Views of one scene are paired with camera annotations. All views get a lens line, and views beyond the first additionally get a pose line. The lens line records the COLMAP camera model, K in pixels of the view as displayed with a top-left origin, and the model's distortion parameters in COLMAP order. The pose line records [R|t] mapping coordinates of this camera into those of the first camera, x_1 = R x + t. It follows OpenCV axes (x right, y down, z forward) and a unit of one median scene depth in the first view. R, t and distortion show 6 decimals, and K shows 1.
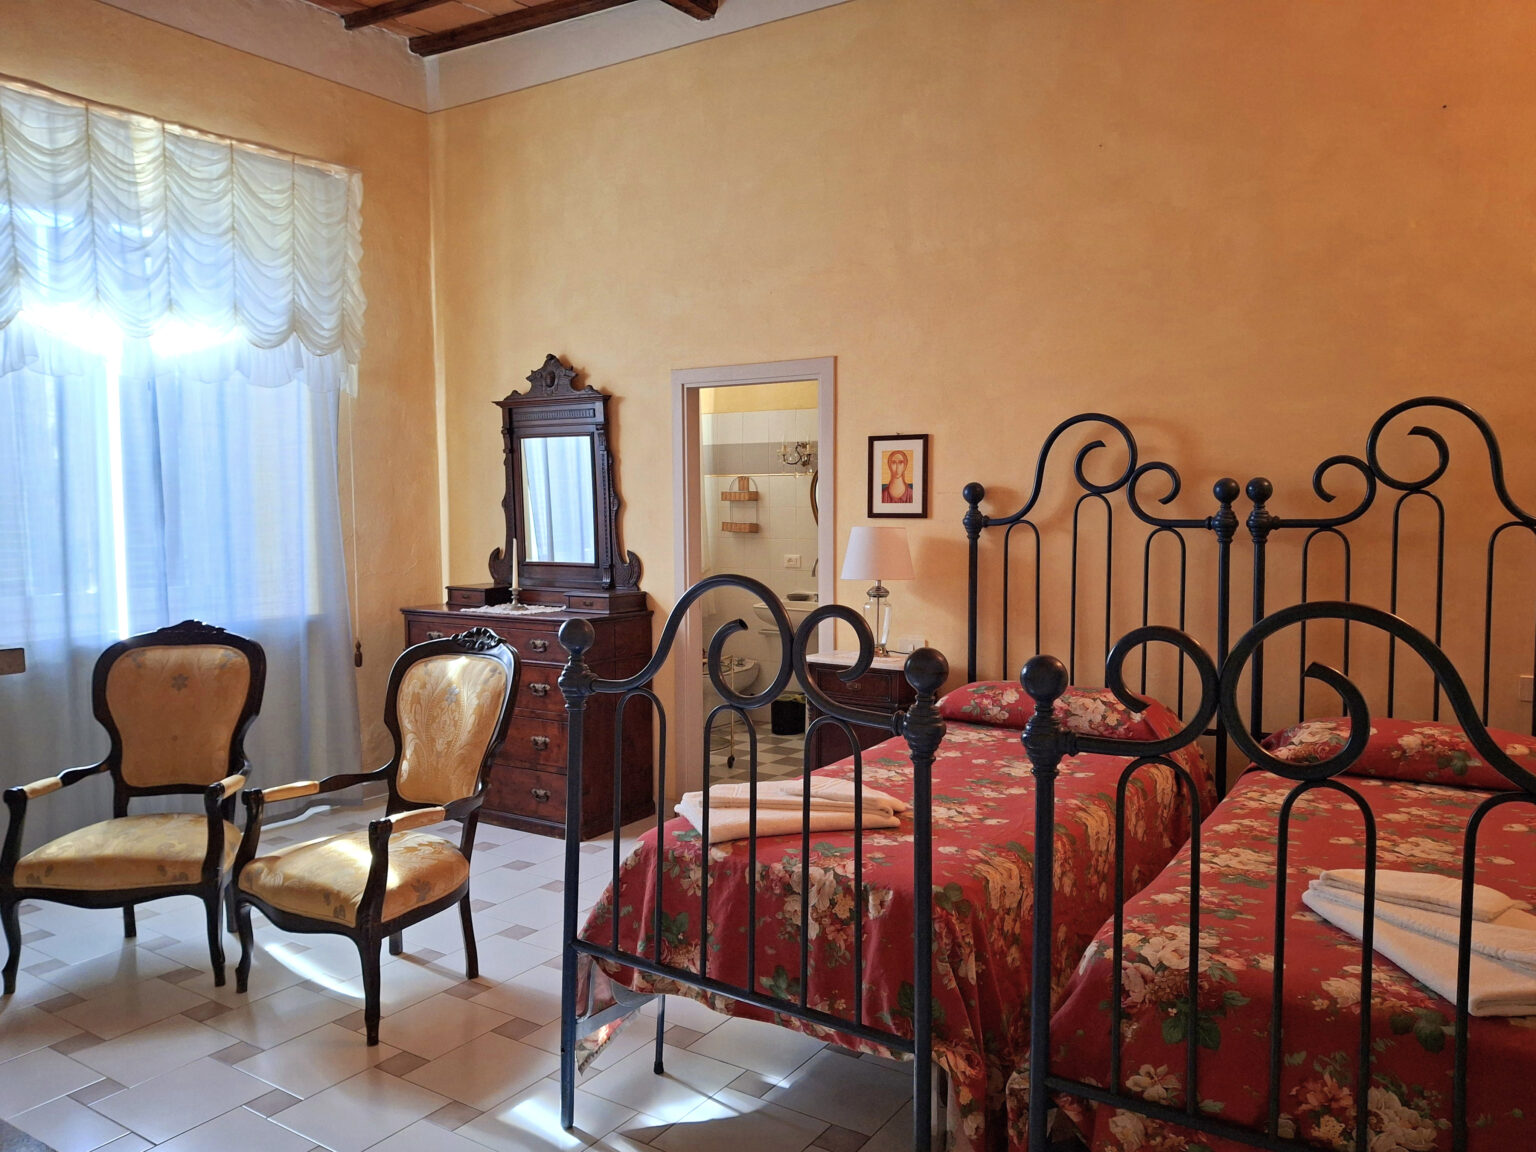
lens RADIAL K [[1178.6, 0, 768.0], [0, 1178.6, 576.0], [0, 0, 1]] dist [0.190330, -0.476351]
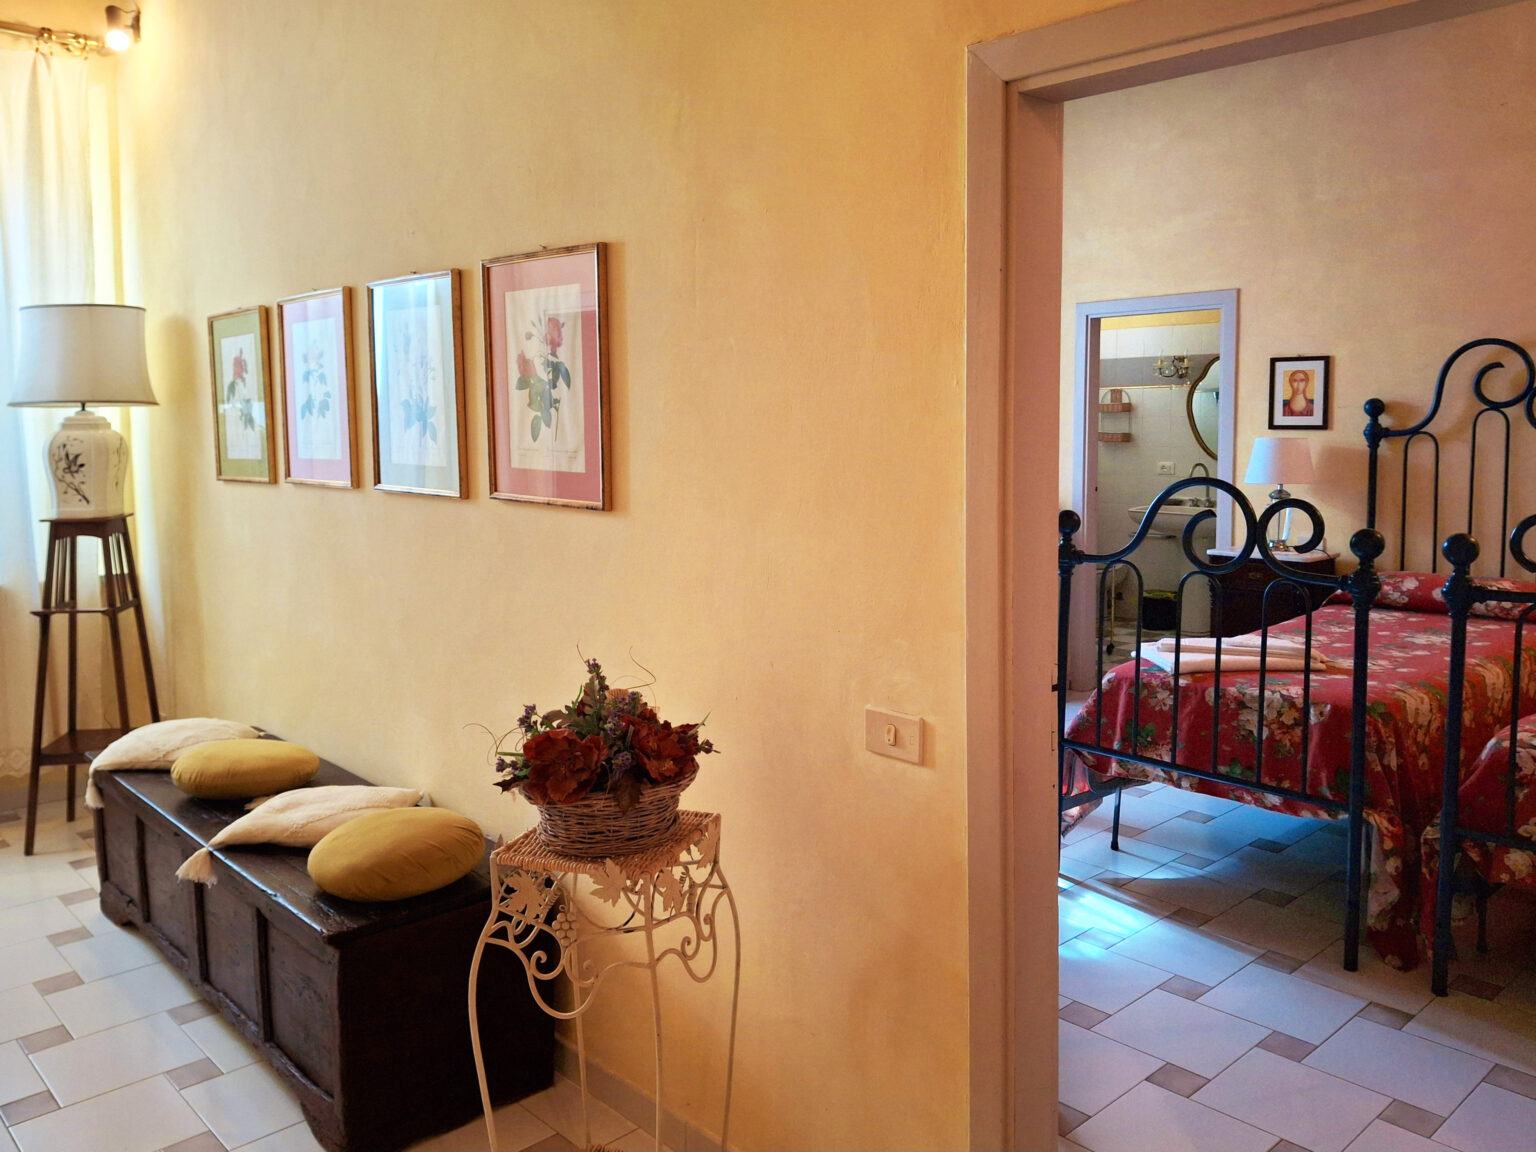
lens RADIAL K [[1254.1, 0, 672.2], [0, 1254.1, 515.5], [0, 0, 1]] dist [0.007263, -0.044035]
pose [[0.954945, 0.013079, -0.296493, -0.139678], [-0.006113, 0.999683, 0.024409, 0.010140], [0.296719, -0.021497, 0.954723, -0.430691]]
